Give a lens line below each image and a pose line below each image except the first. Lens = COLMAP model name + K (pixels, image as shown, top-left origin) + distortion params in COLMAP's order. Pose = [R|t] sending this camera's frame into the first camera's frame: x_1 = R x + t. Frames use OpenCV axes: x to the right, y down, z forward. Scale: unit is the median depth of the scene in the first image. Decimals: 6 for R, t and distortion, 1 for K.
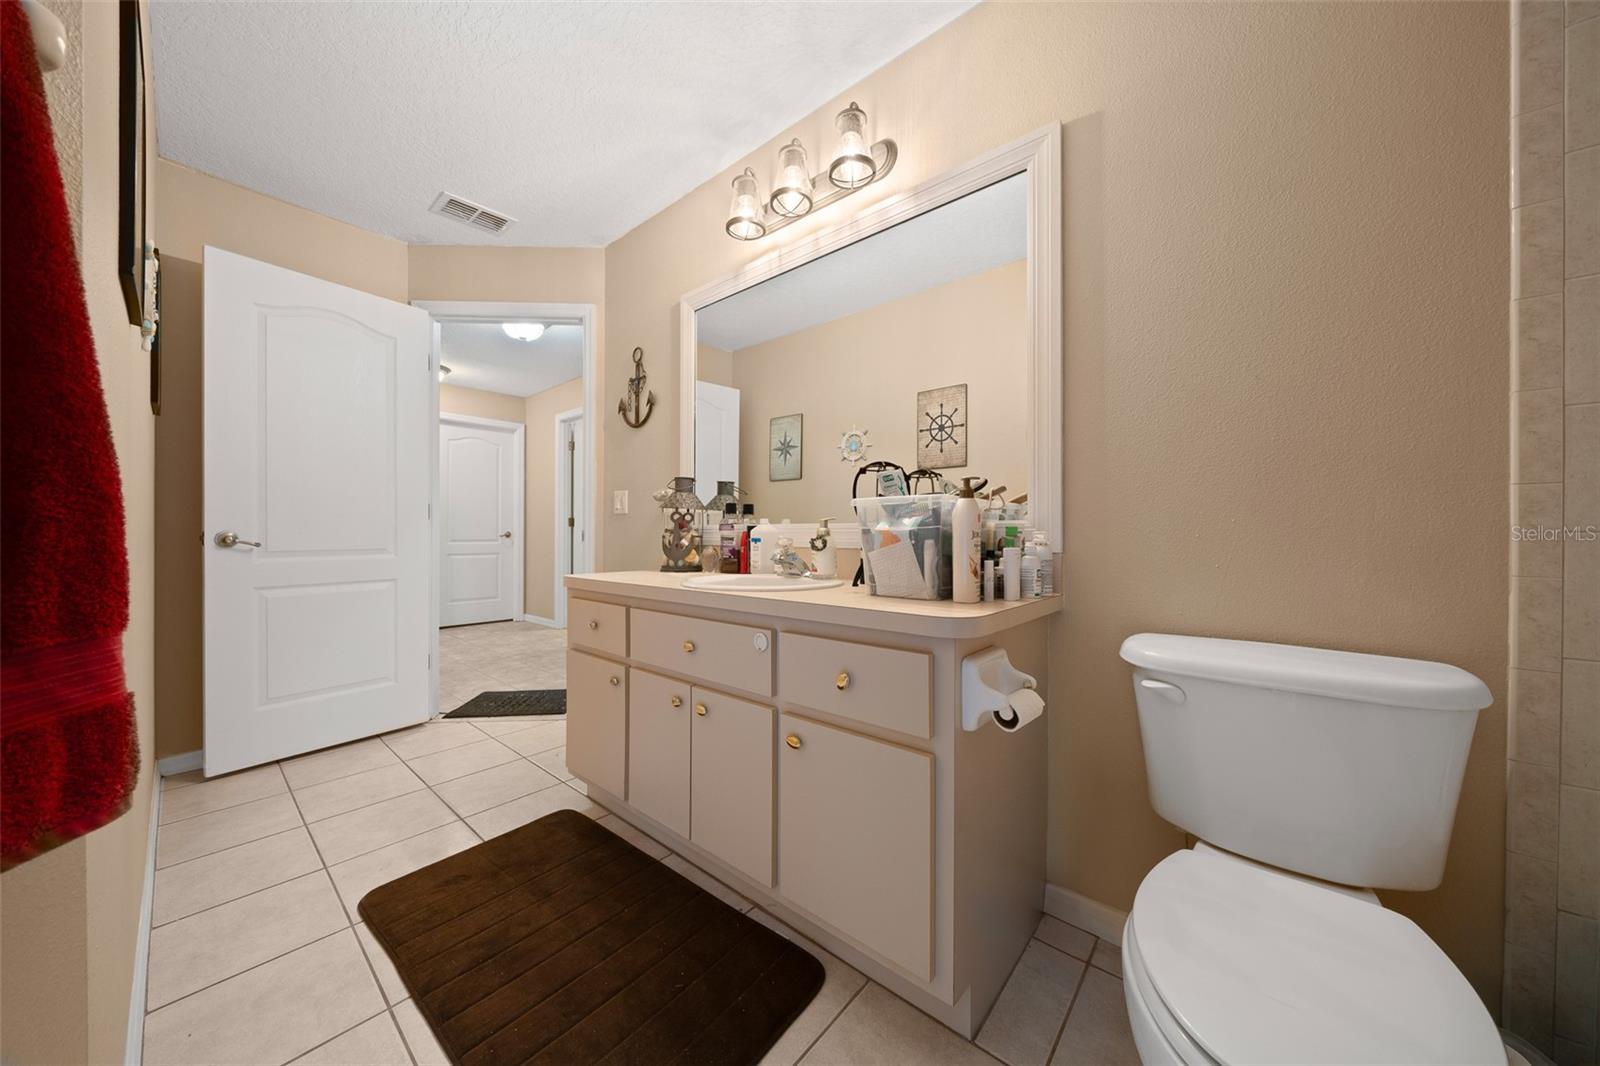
lens RADIAL K [[559.8, 0, 802.2], [0, 559.8, 530.9], [0, 0, 1]] dist [-0.004112, -0.000043]
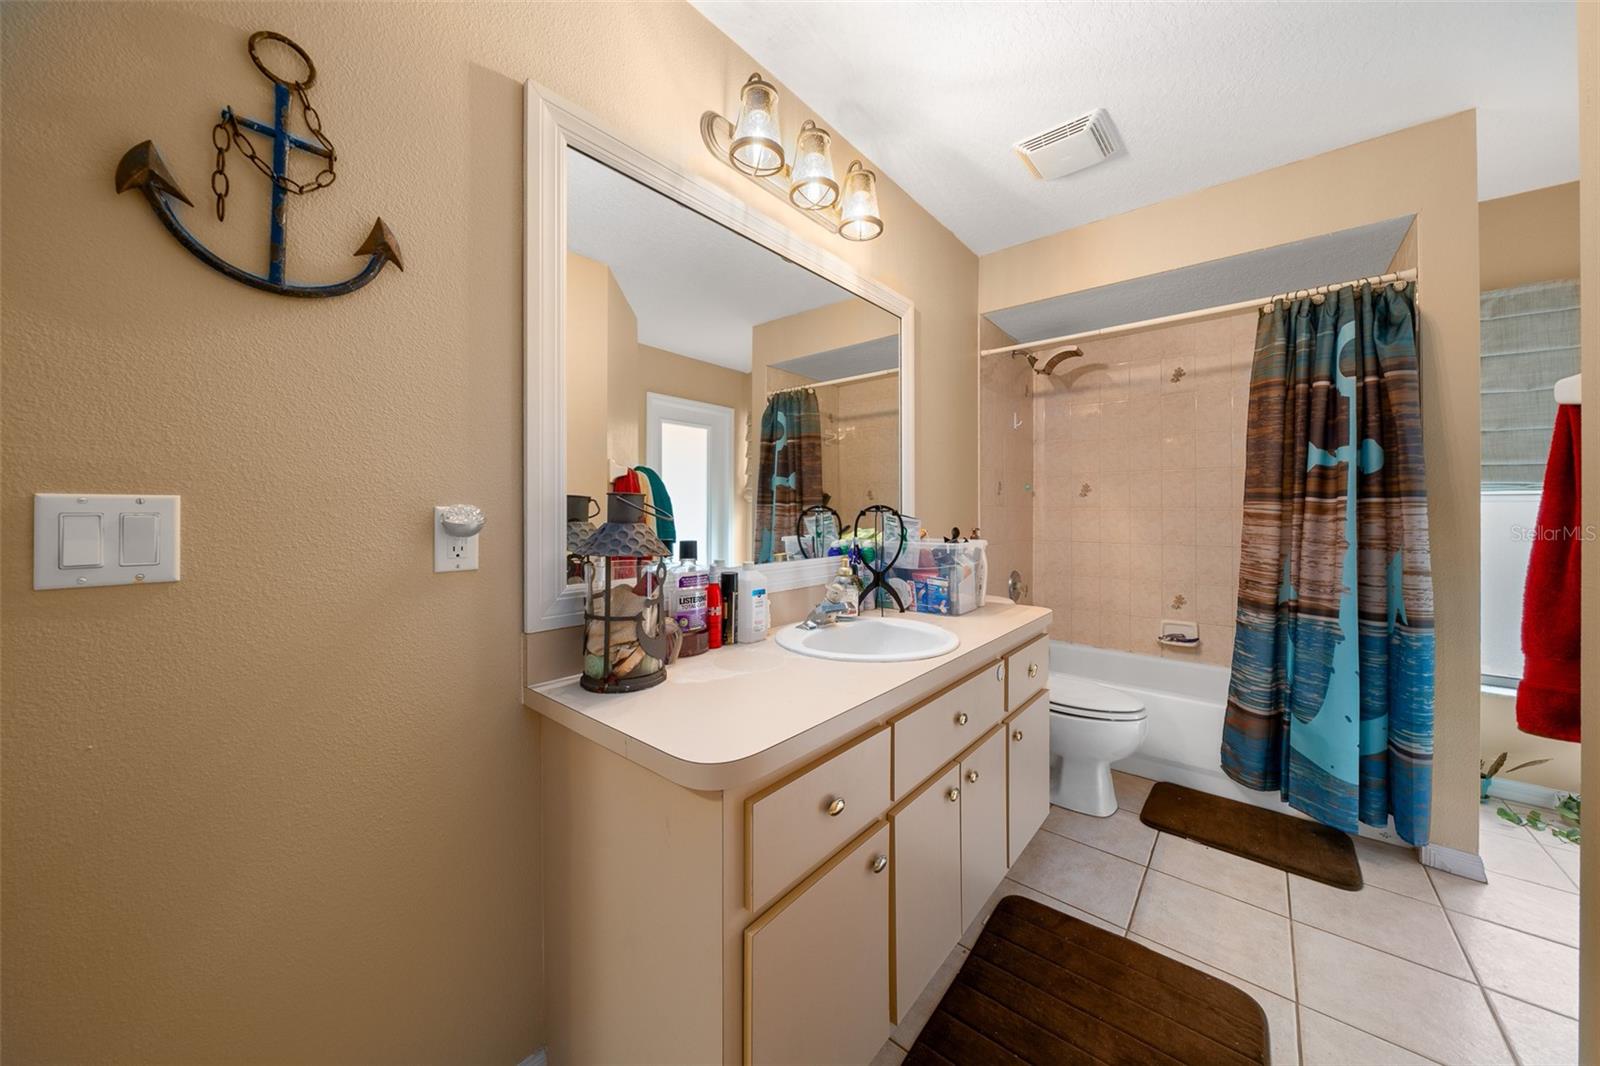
lens RADIAL K [[559.8, 0, 800.3], [0, 559.8, 518.5], [0, 0, 1]] dist [-0.004112, -0.000043]
pose [[-0.026141, 0.000701, 0.999658, -0.606508], [0.007191, 0.999974, -0.000513, -0.059783], [-0.999632, 0.007176, -0.026145, 0.722659]]
